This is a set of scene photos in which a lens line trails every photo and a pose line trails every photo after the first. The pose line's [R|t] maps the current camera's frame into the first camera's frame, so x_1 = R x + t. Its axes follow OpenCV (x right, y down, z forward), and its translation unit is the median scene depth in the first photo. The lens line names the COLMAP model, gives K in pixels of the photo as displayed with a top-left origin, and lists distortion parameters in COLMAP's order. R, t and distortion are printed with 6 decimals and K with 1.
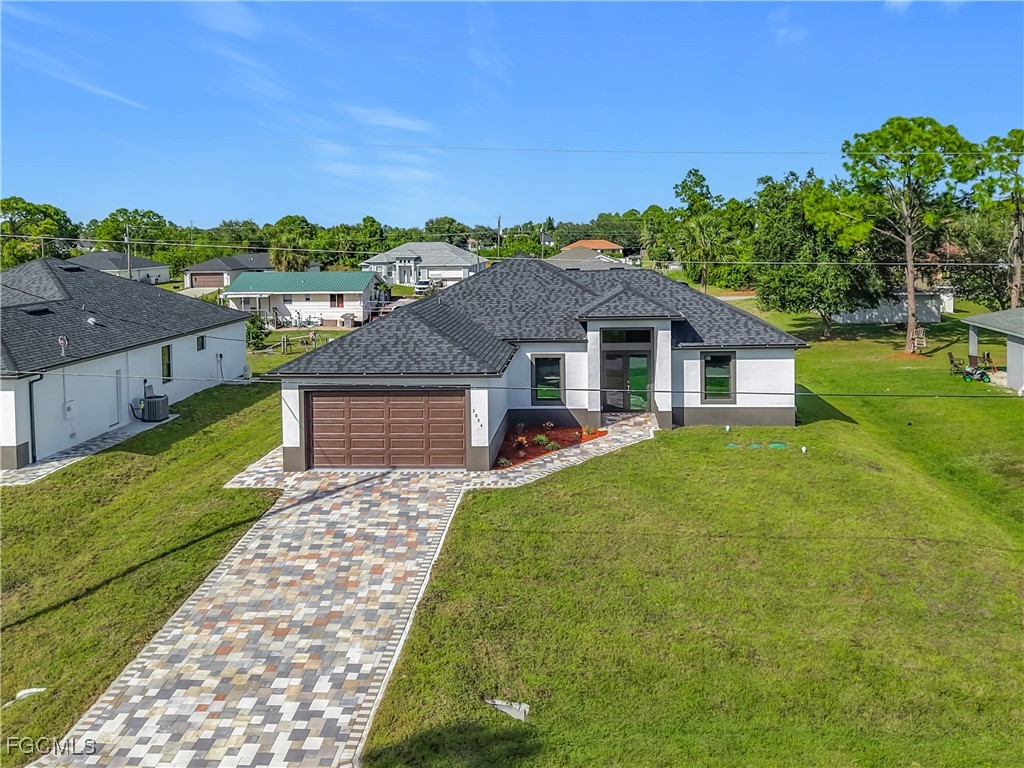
lens RADIAL K [[671.7, 0, 512.0], [0, 671.7, 384.0], [0, 0, 1]] dist [-0.033074, 0.033376]
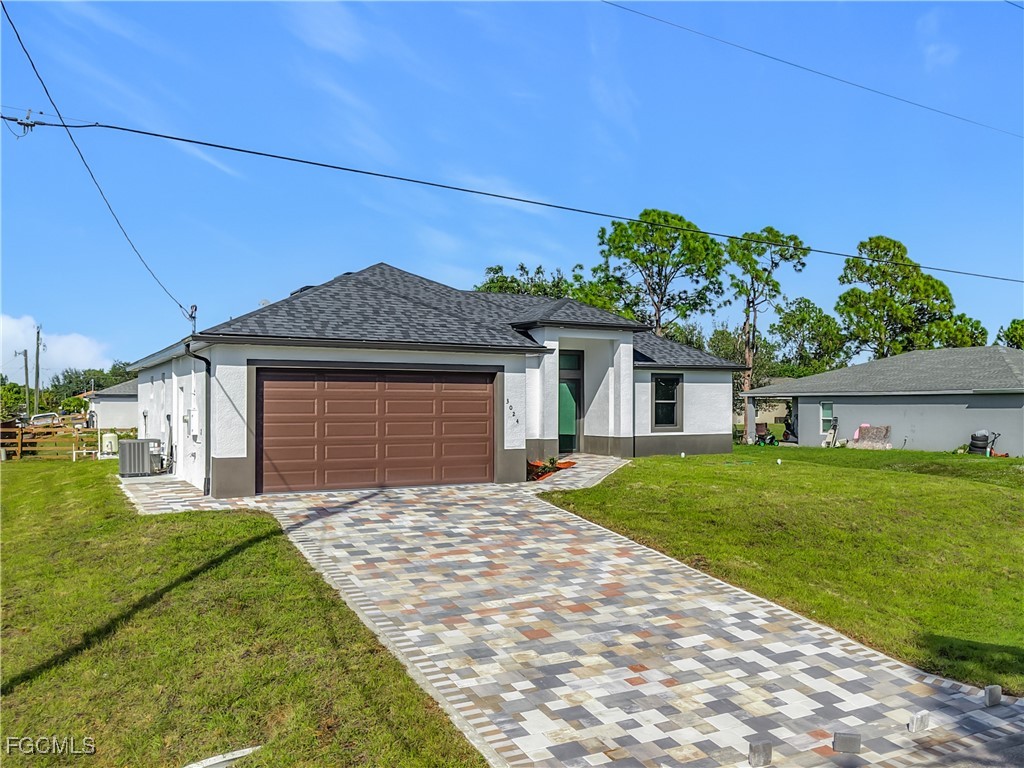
lens RADIAL K [[792.2, 0, 512.0], [0, 792.2, 384.0], [0, 0, 1]] dist [0.006396, 0.010219]
pose [[0.856755, 0.050081, 0.513286, -0.857452], [0.059473, 0.979040, -0.194794, 0.323604], [-0.512283, 0.197417, 0.835819, 0.368292]]
